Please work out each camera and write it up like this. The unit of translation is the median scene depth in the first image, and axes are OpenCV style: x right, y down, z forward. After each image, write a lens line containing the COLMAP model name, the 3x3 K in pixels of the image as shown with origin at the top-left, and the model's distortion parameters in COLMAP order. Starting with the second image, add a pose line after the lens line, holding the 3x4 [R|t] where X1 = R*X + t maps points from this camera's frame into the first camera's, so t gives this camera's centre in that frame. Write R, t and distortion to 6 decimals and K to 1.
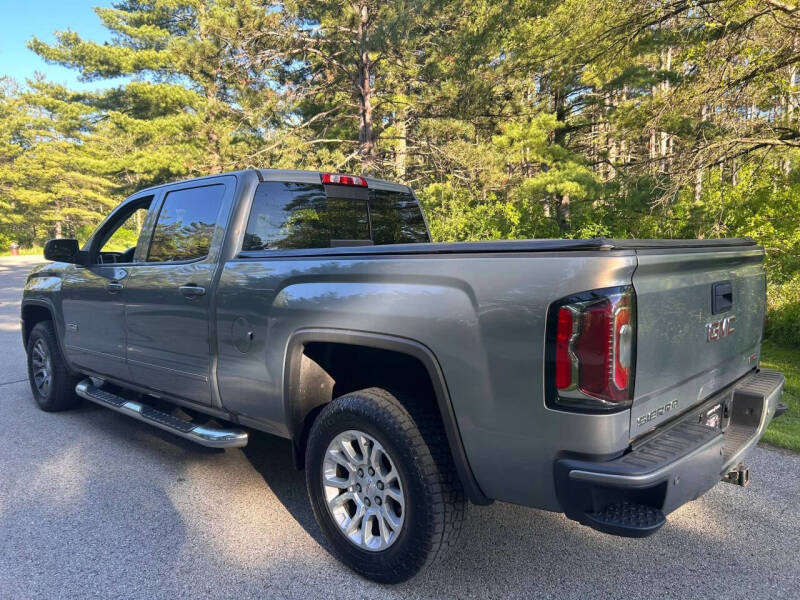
lens RADIAL K [[608.9, 0, 400.3], [0, 608.9, 300.3], [0, 0, 1]] dist [0.047382, -0.050020]
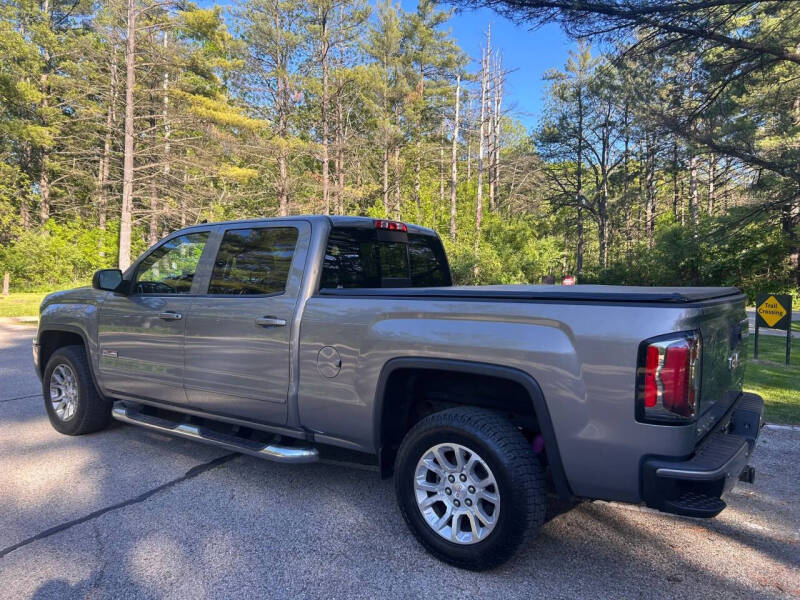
lens RADIAL K [[608.9, 0, 402.2], [0, 608.9, 303.2], [0, 0, 1]] dist [0.047382, -0.050020]
pose [[0.990794, 0.020632, 0.133799, -0.323841], [-0.015844, 0.999199, -0.036749, -0.016911], [-0.134450, 0.034291, 0.990327, -0.181756]]
